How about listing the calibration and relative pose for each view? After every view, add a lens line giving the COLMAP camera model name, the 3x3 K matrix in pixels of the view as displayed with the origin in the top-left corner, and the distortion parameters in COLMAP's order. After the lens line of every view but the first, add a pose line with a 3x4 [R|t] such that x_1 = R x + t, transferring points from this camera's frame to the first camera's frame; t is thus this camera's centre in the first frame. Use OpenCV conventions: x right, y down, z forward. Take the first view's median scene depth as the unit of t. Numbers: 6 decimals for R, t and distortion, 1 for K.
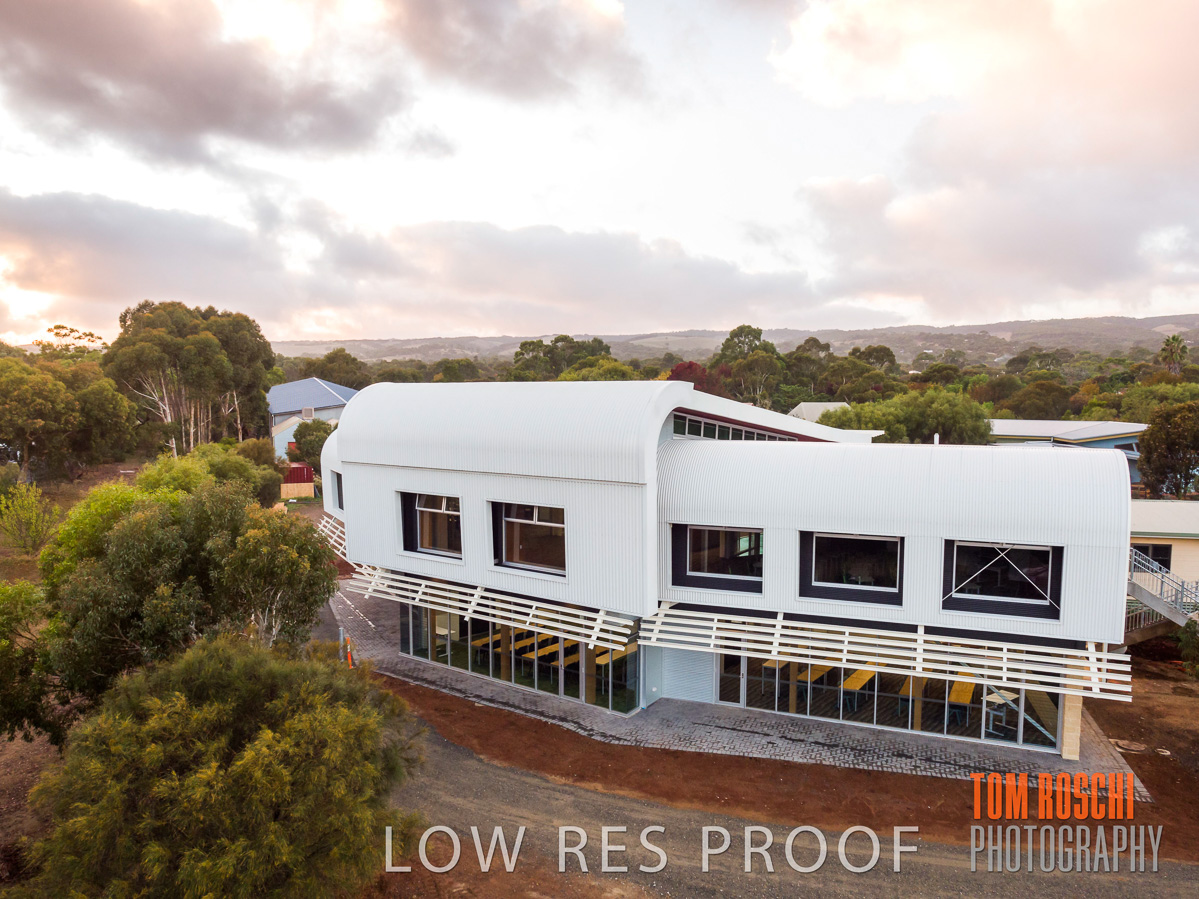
lens RADIAL K [[869.6, 0, 609.2], [0, 869.6, 471.8], [0, 0, 1]] dist [0.003235, 0.004185]
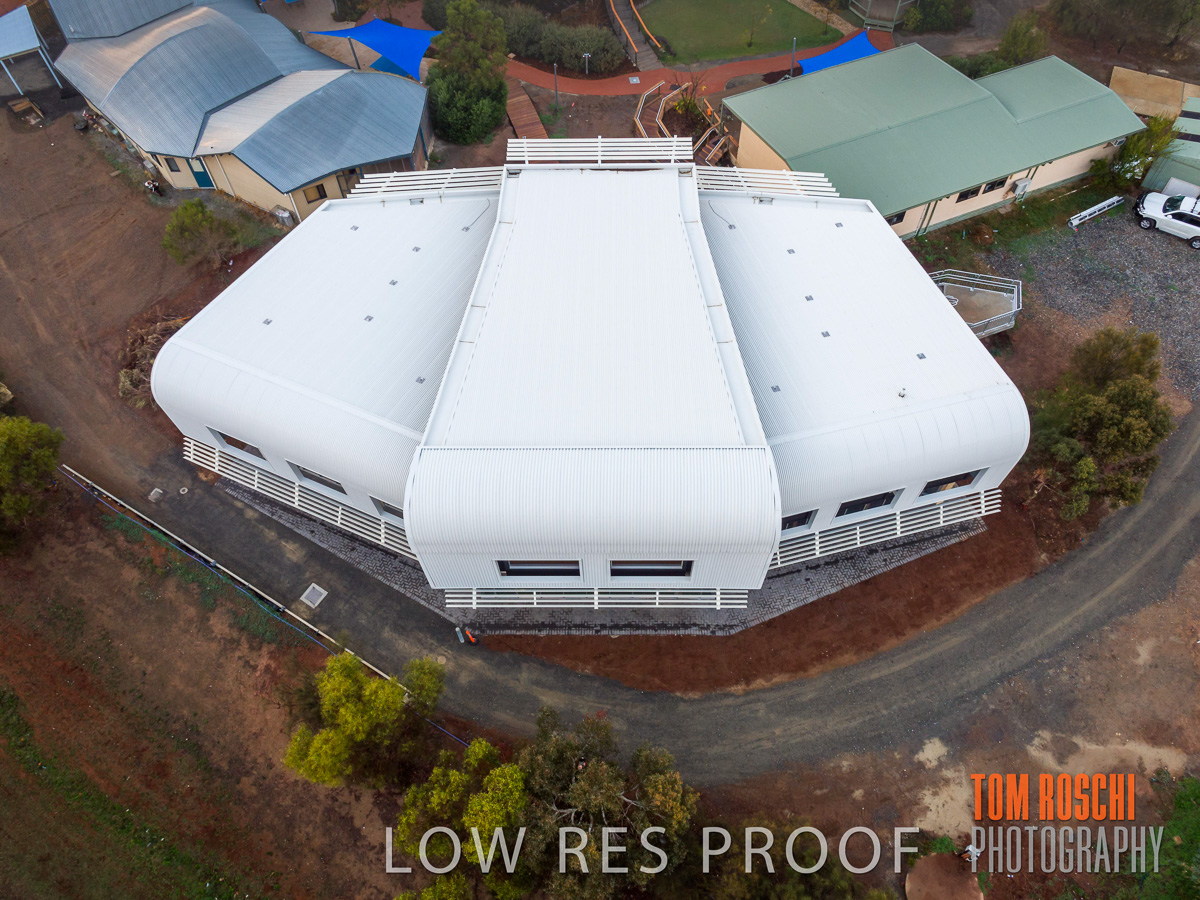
lens RADIAL K [[870.4, 0, 600.2], [0, 870.4, 449.4], [0, 0, 1]] dist [0.003235, 0.004185]
pose [[0.800017, -0.512003, 0.312771, -0.462463], [0.067102, 0.594389, 0.801373, -1.058188], [-0.596213, -0.620125, 0.509878, 0.497360]]
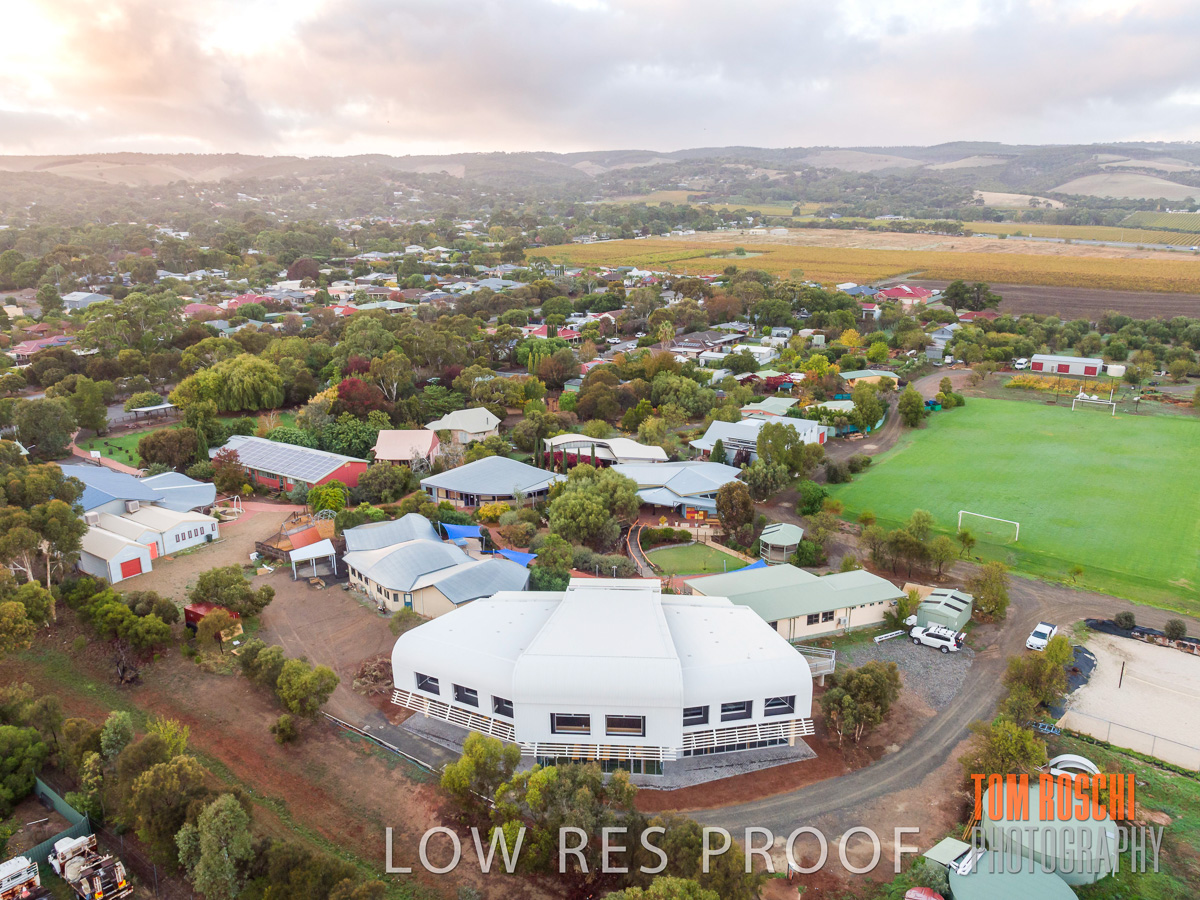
lens RADIAL K [[870.4, 0, 597.0], [0, 870.4, 452.7], [0, 0, 1]] dist [0.003235, 0.004185]
pose [[0.841420, -0.160745, 0.515920, -1.370460], [0.063348, 0.977491, 0.201242, -1.245817], [-0.536656, -0.136647, 0.832663, -1.006677]]
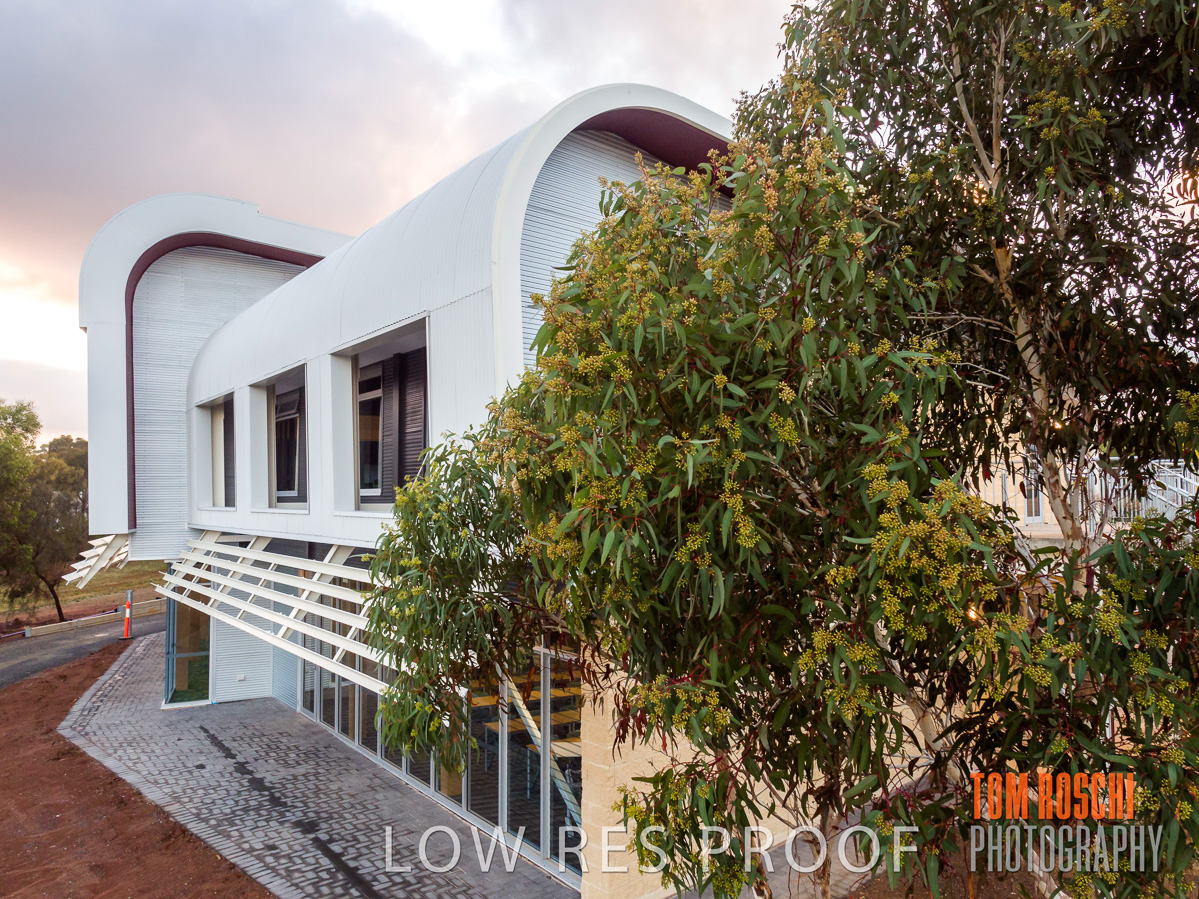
lens RADIAL K [[869.6, 0, 604.0], [0, 869.6, 447.9], [0, 0, 1]] dist [0.003235, 0.004185]
pose [[0.854522, -0.034562, -0.518265, 0.638252], [-0.039861, 0.990478, -0.131776, 0.155471], [0.517884, 0.133264, 0.845007, 0.572567]]
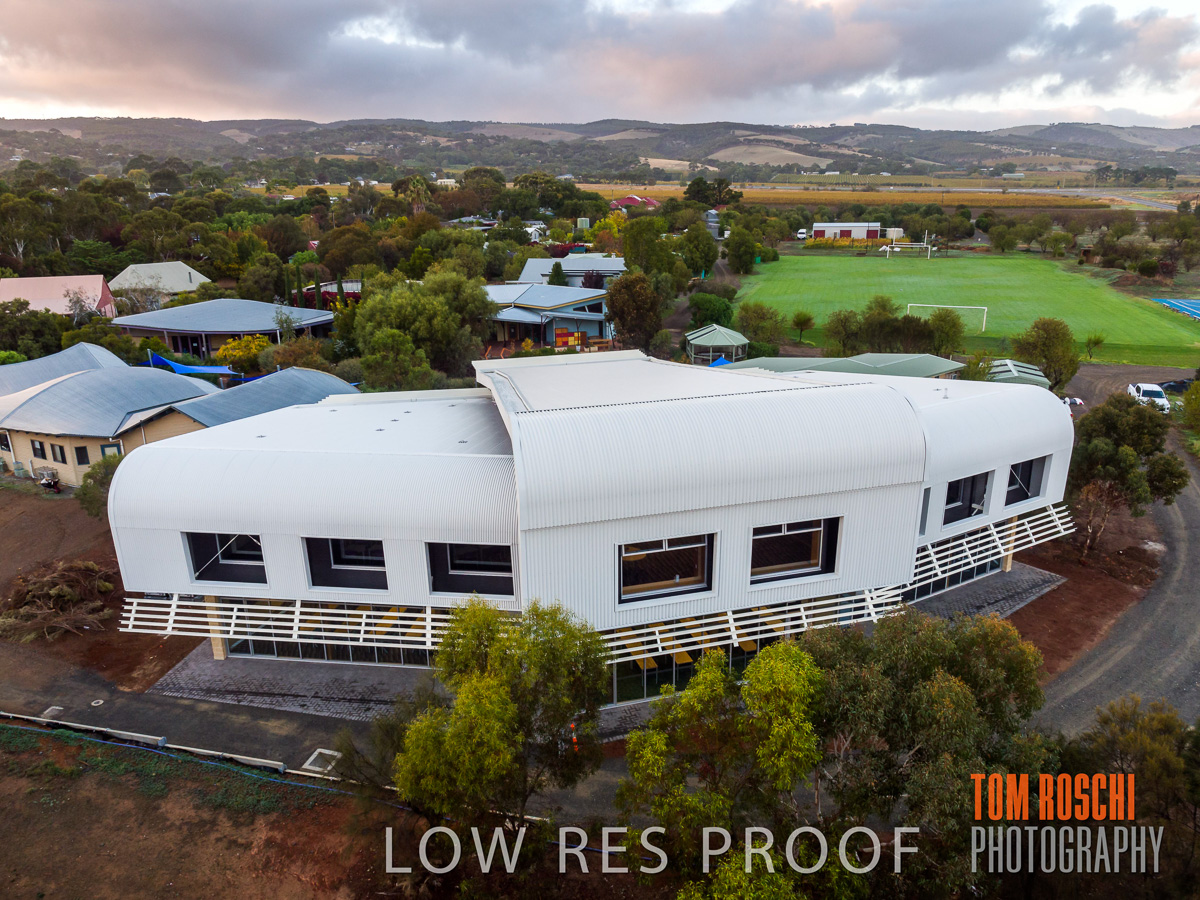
lens RADIAL K [[870.4, 0, 598.5], [0, 870.4, 456.0], [0, 0, 1]] dist [0.003235, 0.004185]
pose [[0.591681, -0.248015, 0.767074, -1.008239], [0.082605, 0.965145, 0.248338, -0.314335], [-0.801929, -0.083573, 0.591545, 0.574482]]
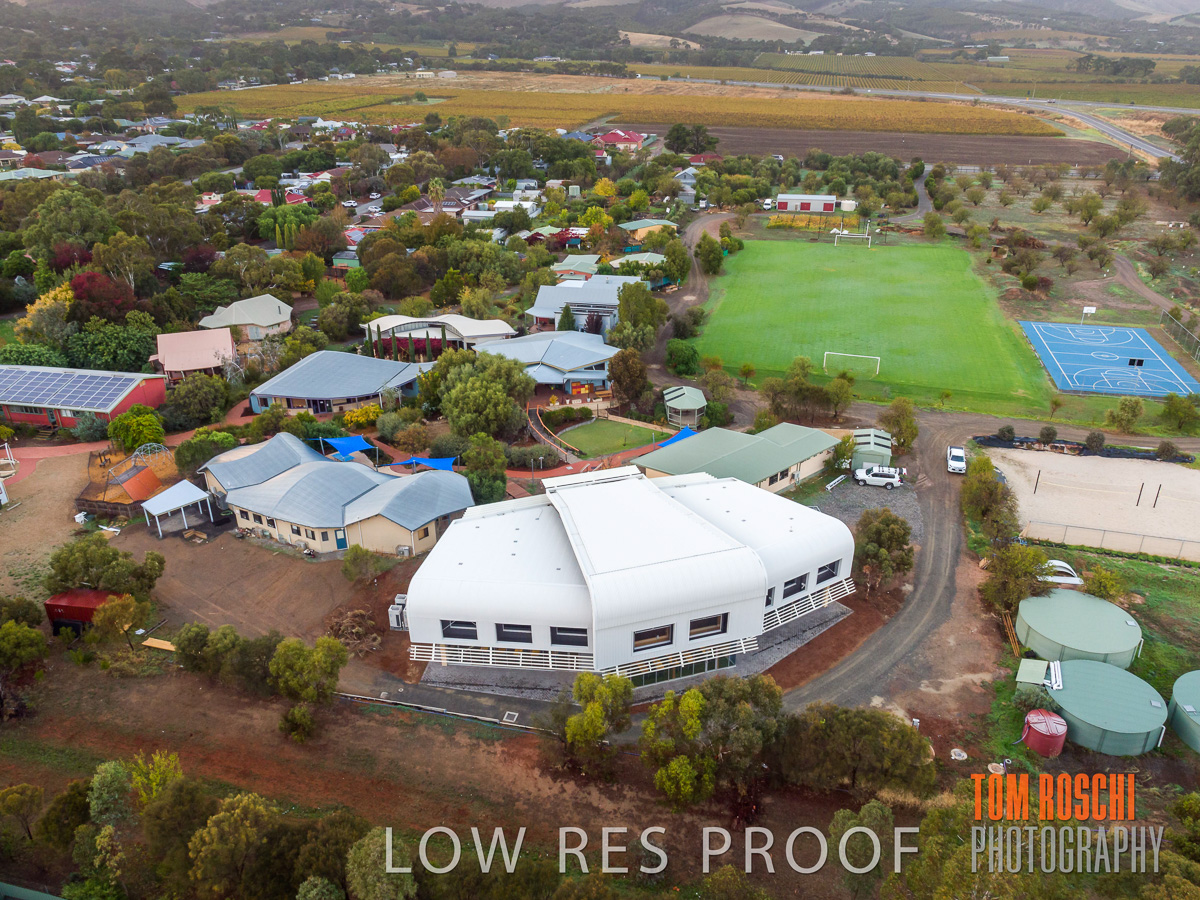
lens RADIAL K [[870.4, 0, 595.5], [0, 870.4, 458.7], [0, 0, 1]] dist [0.003235, 0.004185]
pose [[0.574277, -0.360485, 0.735021, -1.889616], [0.082586, 0.918763, 0.386074, -1.317767], [-0.814485, -0.161011, 0.557396, -0.025269]]
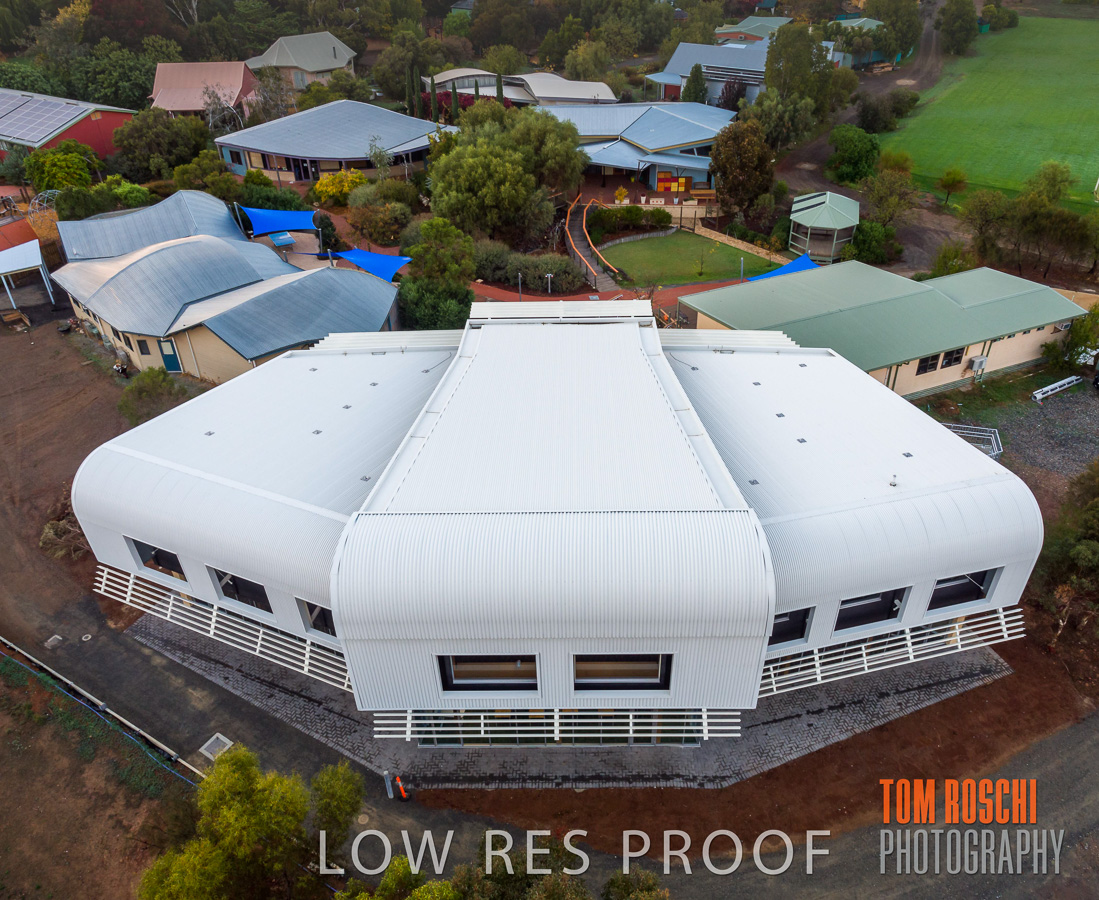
lens RADIAL K [[868.4, 0, 561.9], [0, 868.4, 455.2], [0, 0, 1]] dist [0.006685, -0.000948]
pose [[0.800066, -0.359508, 0.480259, -0.567384], [0.069560, 0.850742, 0.520961, -0.710097], [-0.595866, -0.383396, 0.705657, 0.390986]]
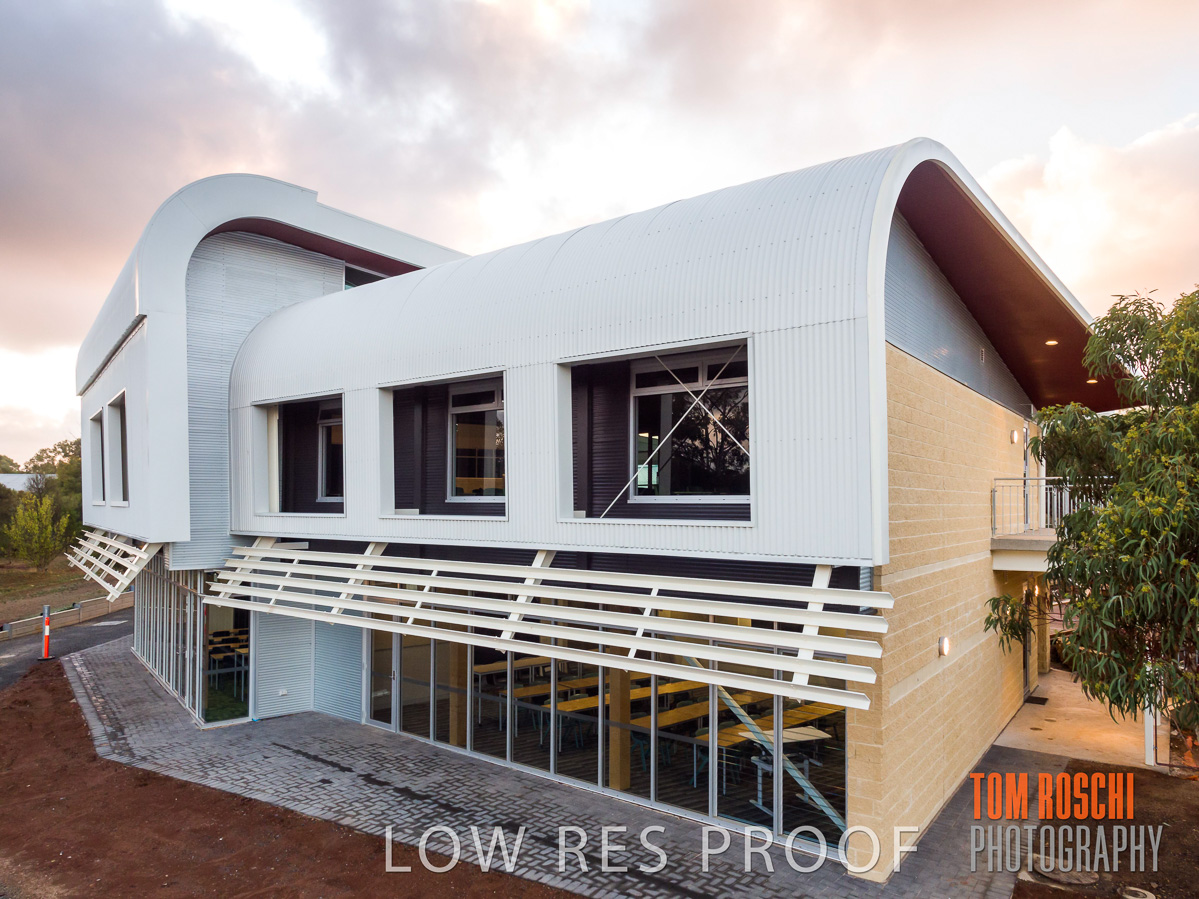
lens RADIAL K [[869.6, 0, 609.5], [0, 869.6, 470.9], [0, 0, 1]] dist [0.003235, 0.004185]
pose [[0.953176, -0.010332, -0.302239, 0.469965], [-0.028324, 0.991973, -0.123236, 0.164478], [0.301086, 0.126026, 0.945233, 0.467656]]
